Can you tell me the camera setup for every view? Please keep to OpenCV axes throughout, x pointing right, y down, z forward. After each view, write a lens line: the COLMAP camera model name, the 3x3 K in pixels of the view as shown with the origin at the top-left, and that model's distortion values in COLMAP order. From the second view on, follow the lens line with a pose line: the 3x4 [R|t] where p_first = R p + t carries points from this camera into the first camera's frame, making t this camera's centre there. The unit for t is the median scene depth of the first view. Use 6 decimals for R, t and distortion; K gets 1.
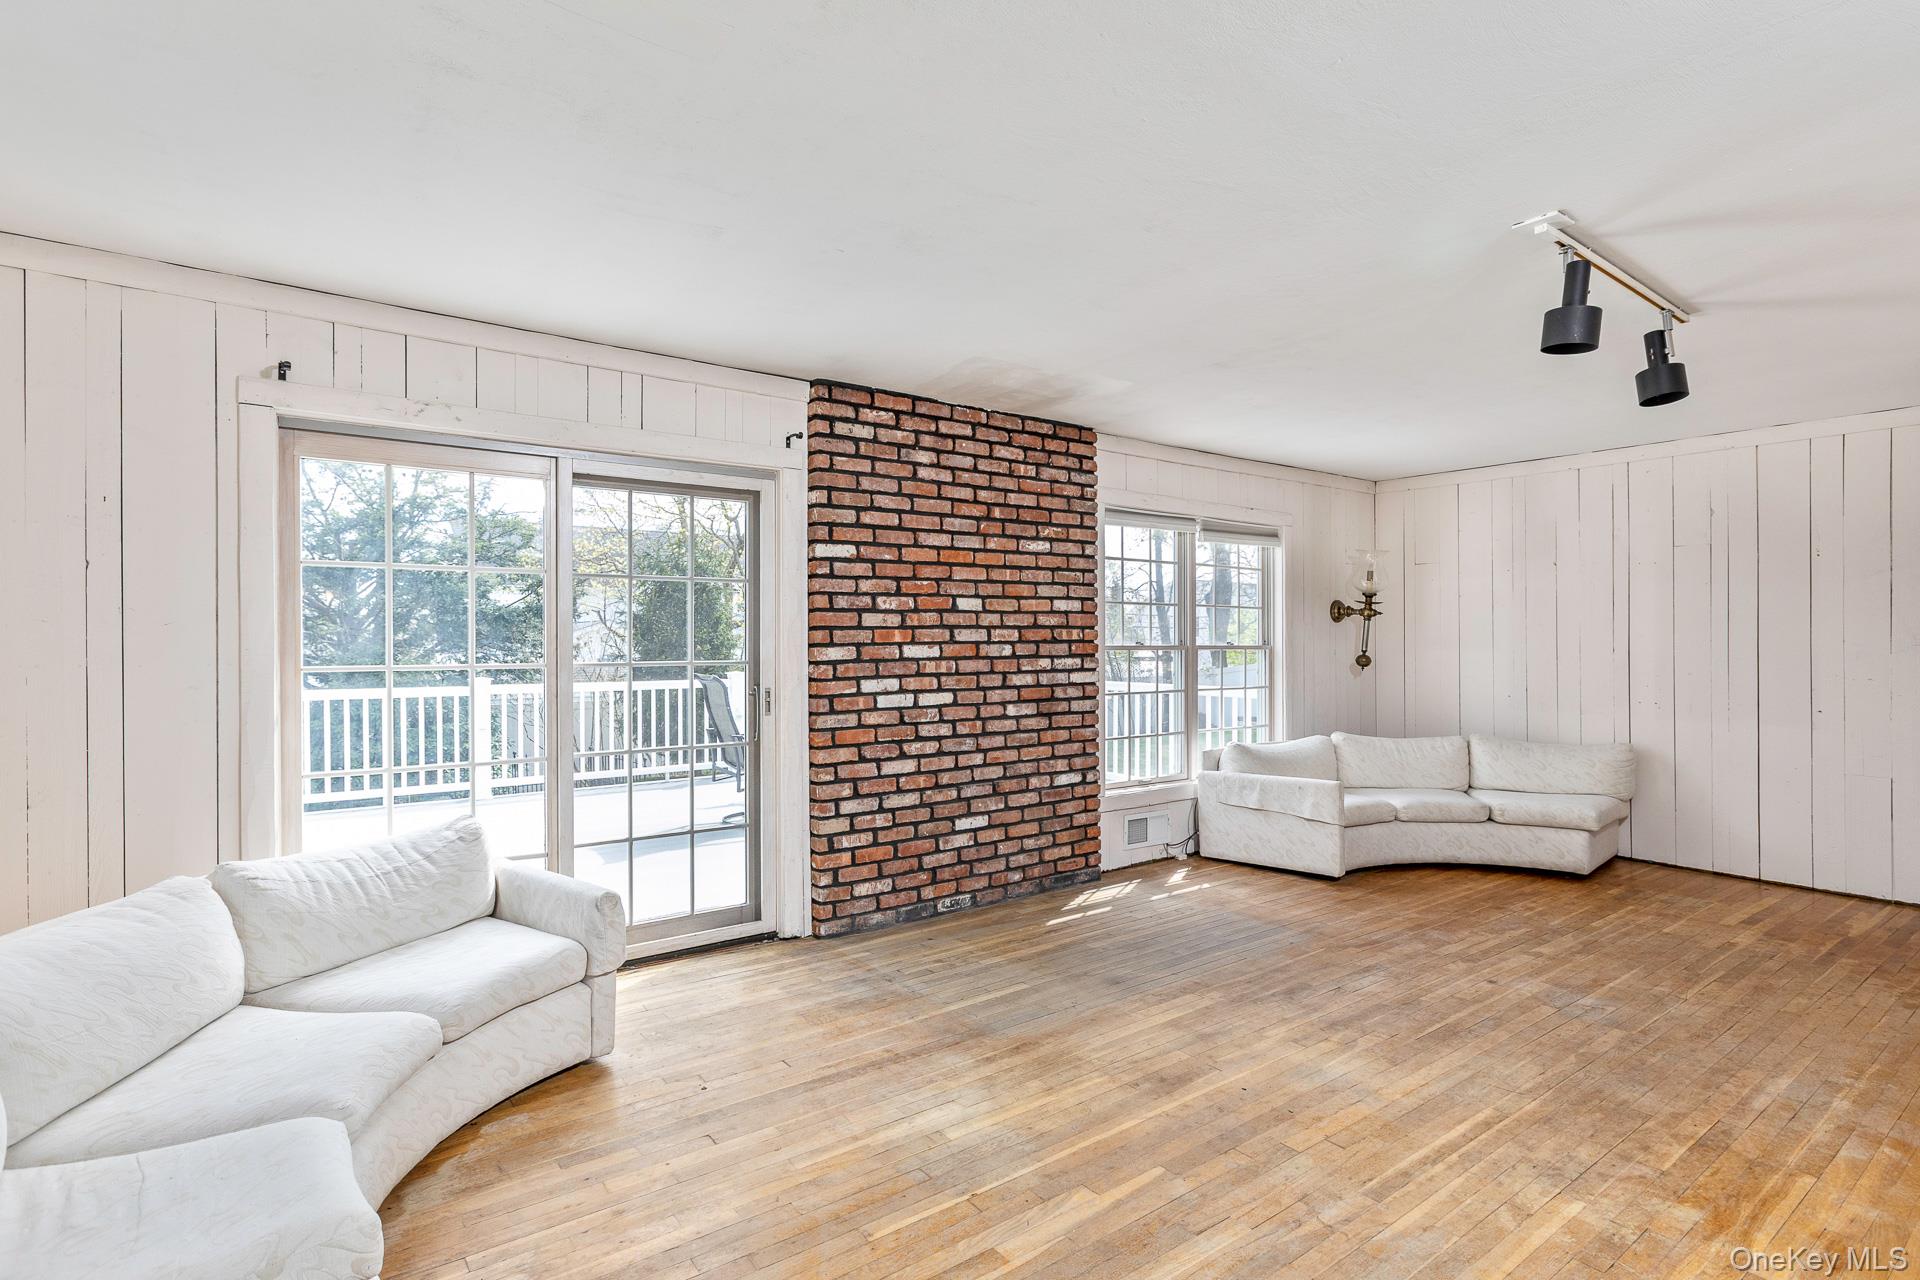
lens RADIAL K [[932.6, 0, 963.6], [0, 932.6, 634.1], [0, 0, 1]] dist [-0.002135, -0.000868]
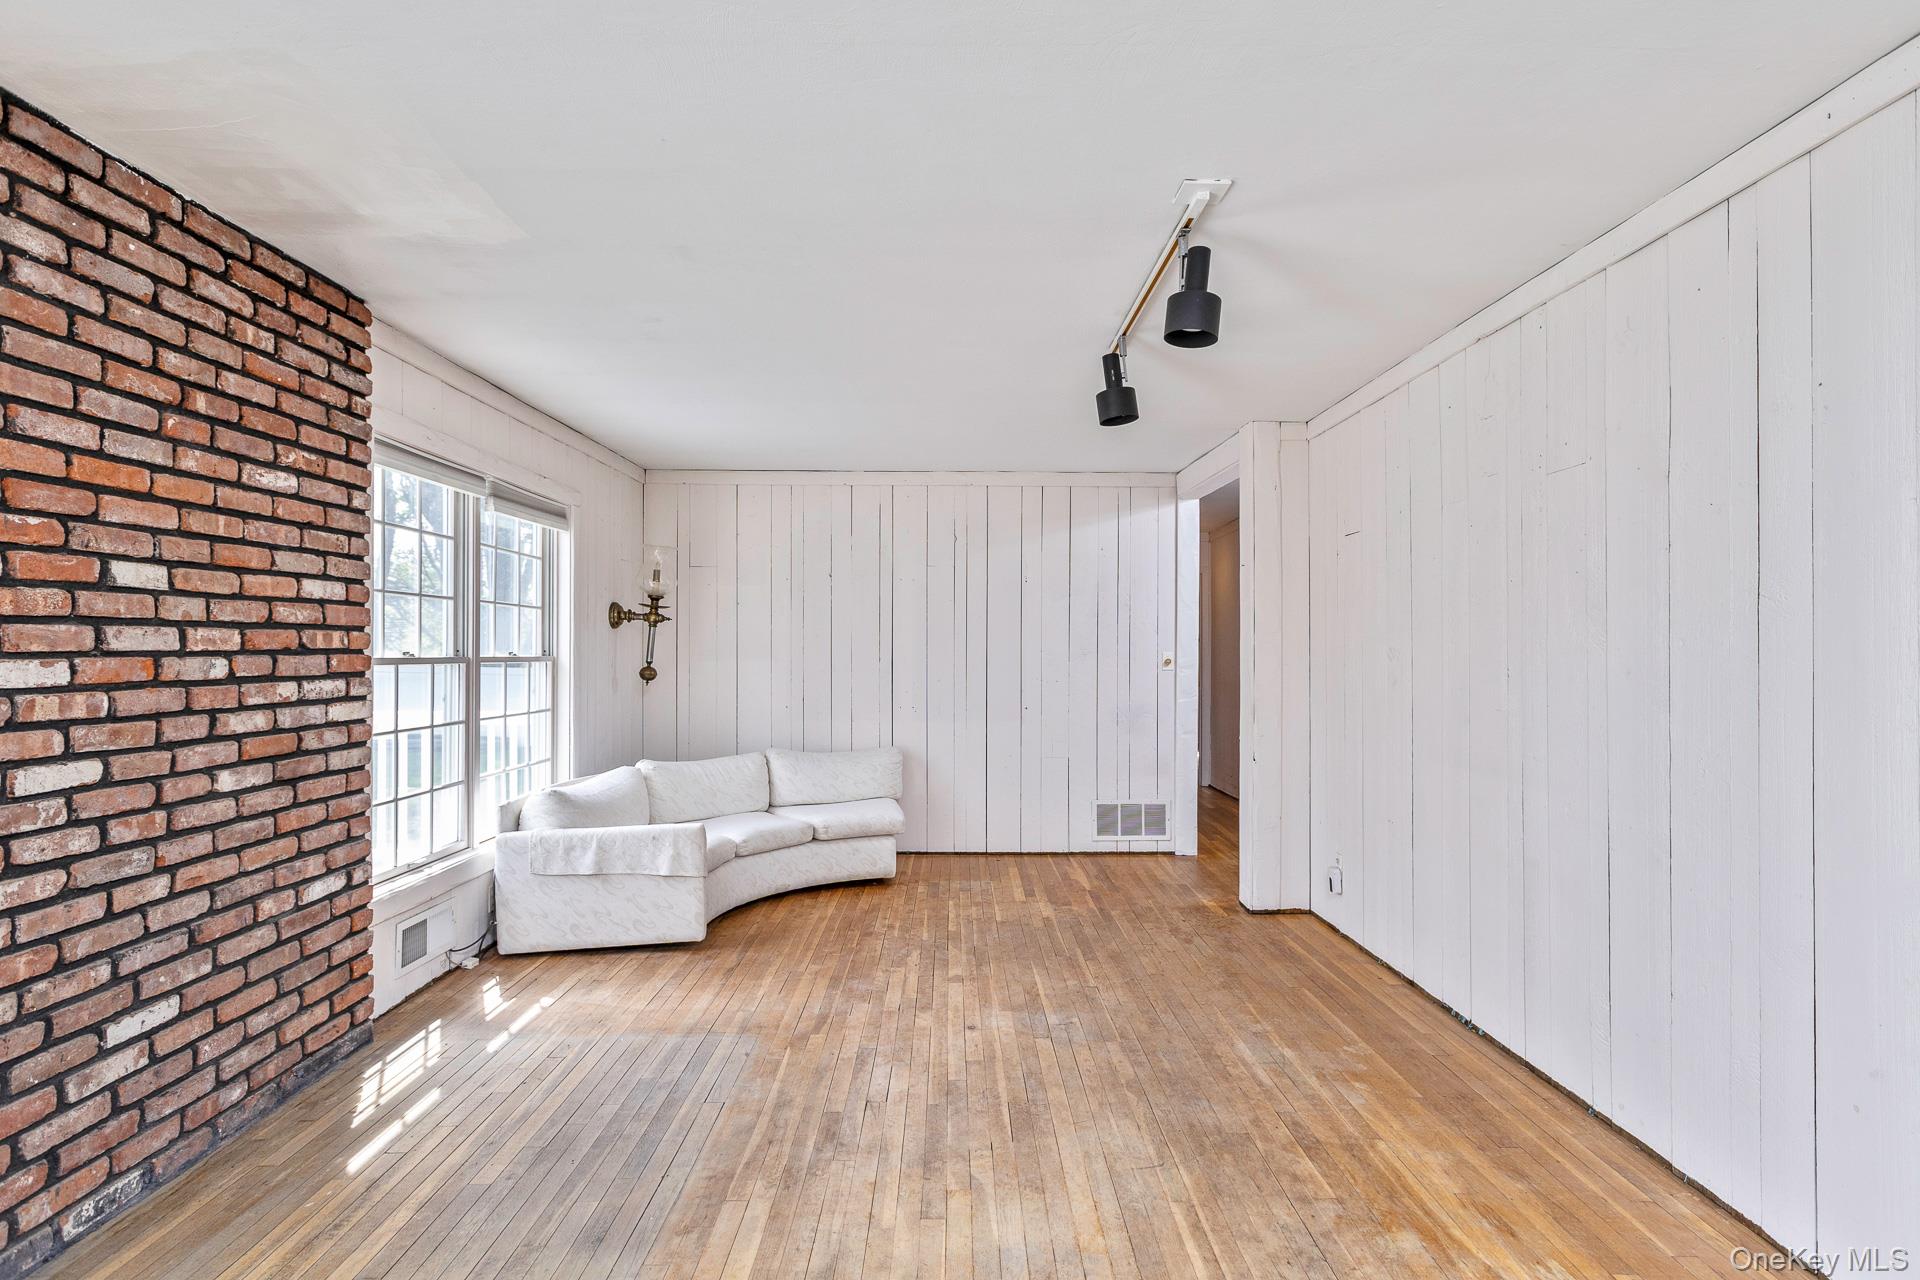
lens RADIAL K [[932.6, 0, 960.5], [0, 932.6, 640.5], [0, 0, 1]] dist [-0.002135, -0.000868]
pose [[0.594563, 0.009019, 0.803999, -0.129562], [-0.006103, 0.999959, -0.006703, 0.002866], [-0.804026, -0.000922, 0.594593, 0.360256]]
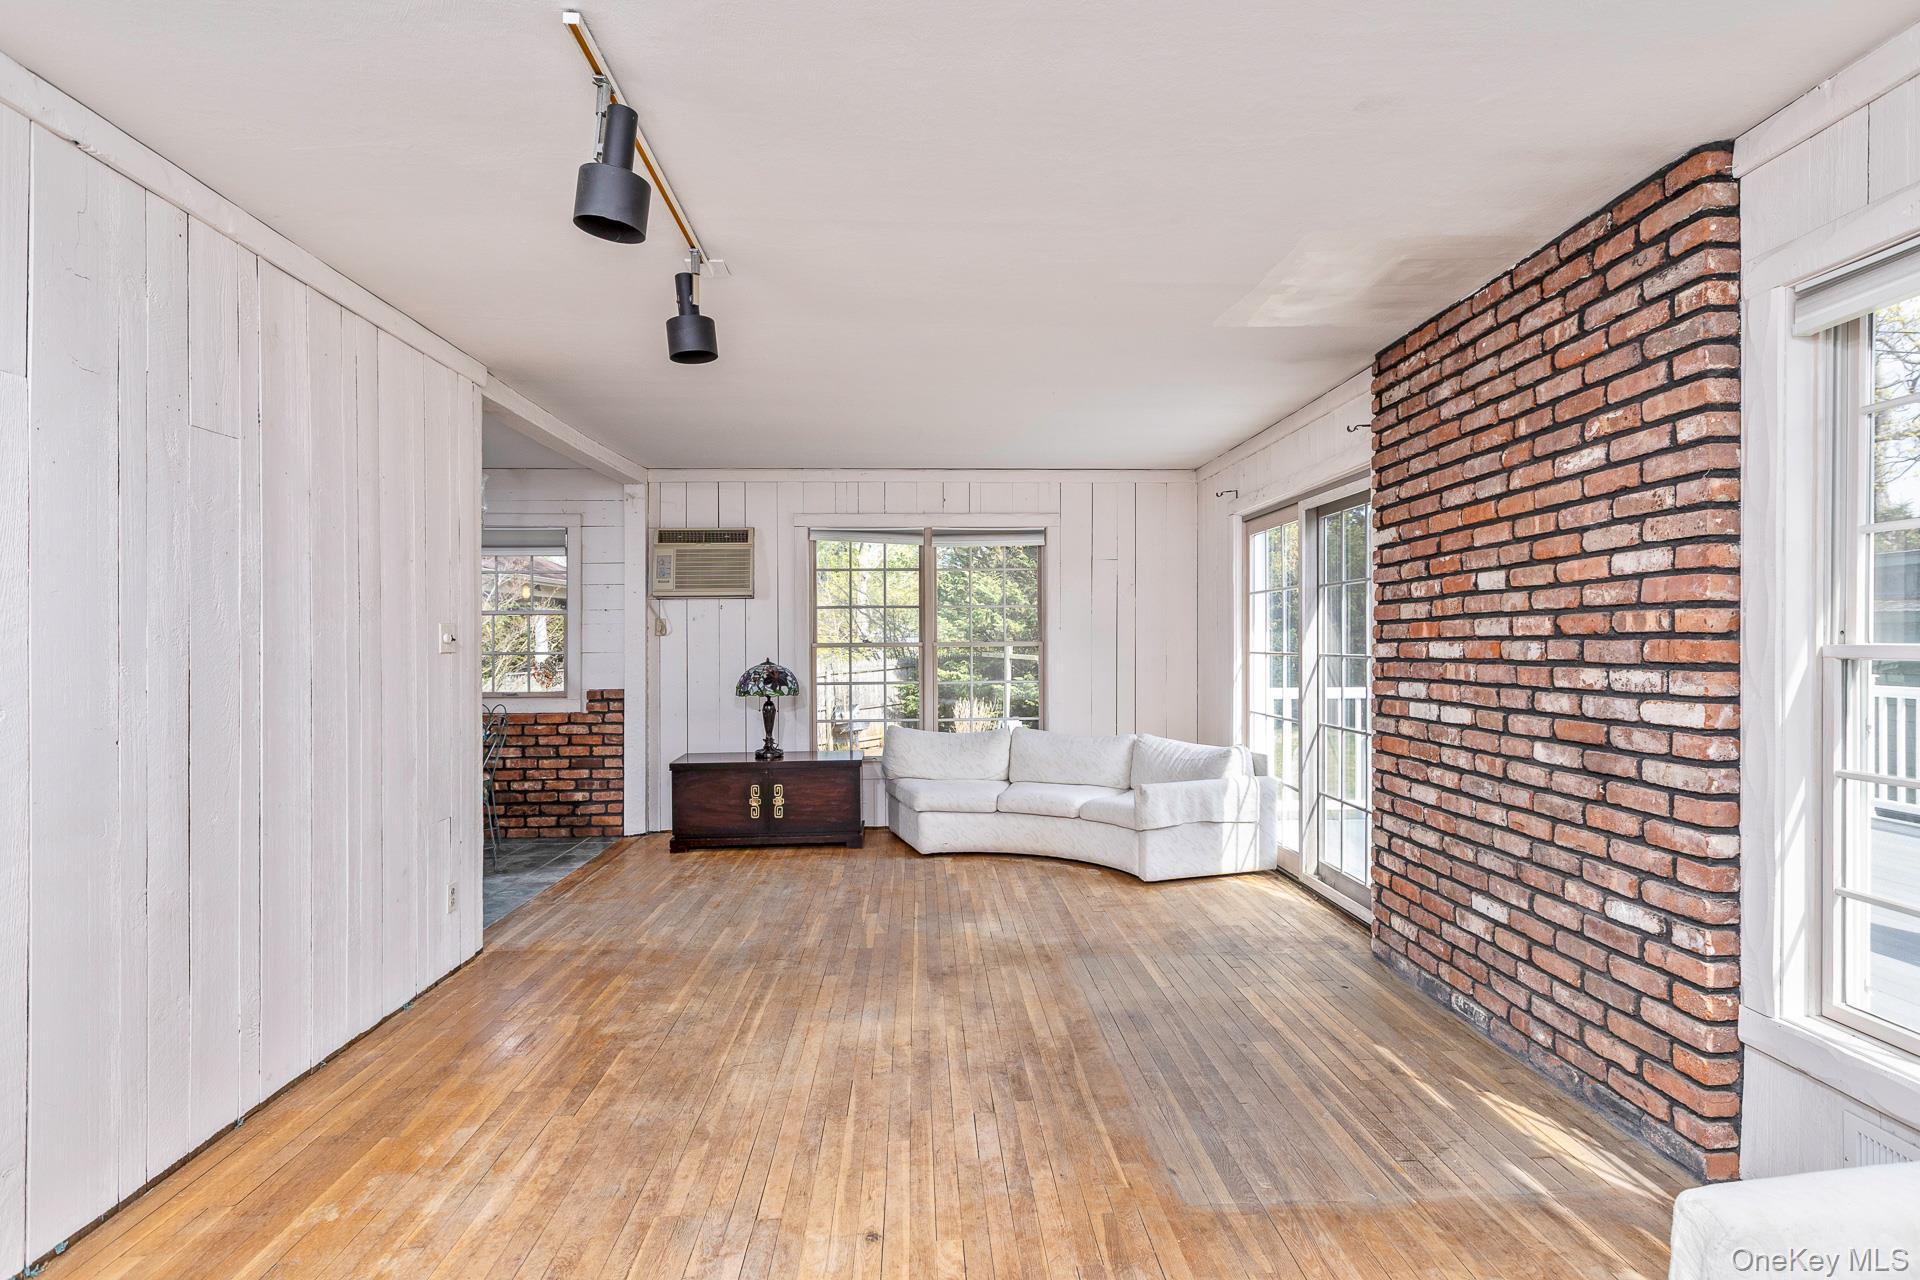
lens RADIAL K [[969.1, 0, 981.2], [0, 969.1, 640.4], [0, 0, 1]] dist [0.006057, 0.000487]
pose [[-0.546333, 0.004960, -0.837554, 0.780628], [0.014080, 0.999896, -0.003263, 0.007857], [0.837450, -0.013575, -0.546345, 1.066930]]
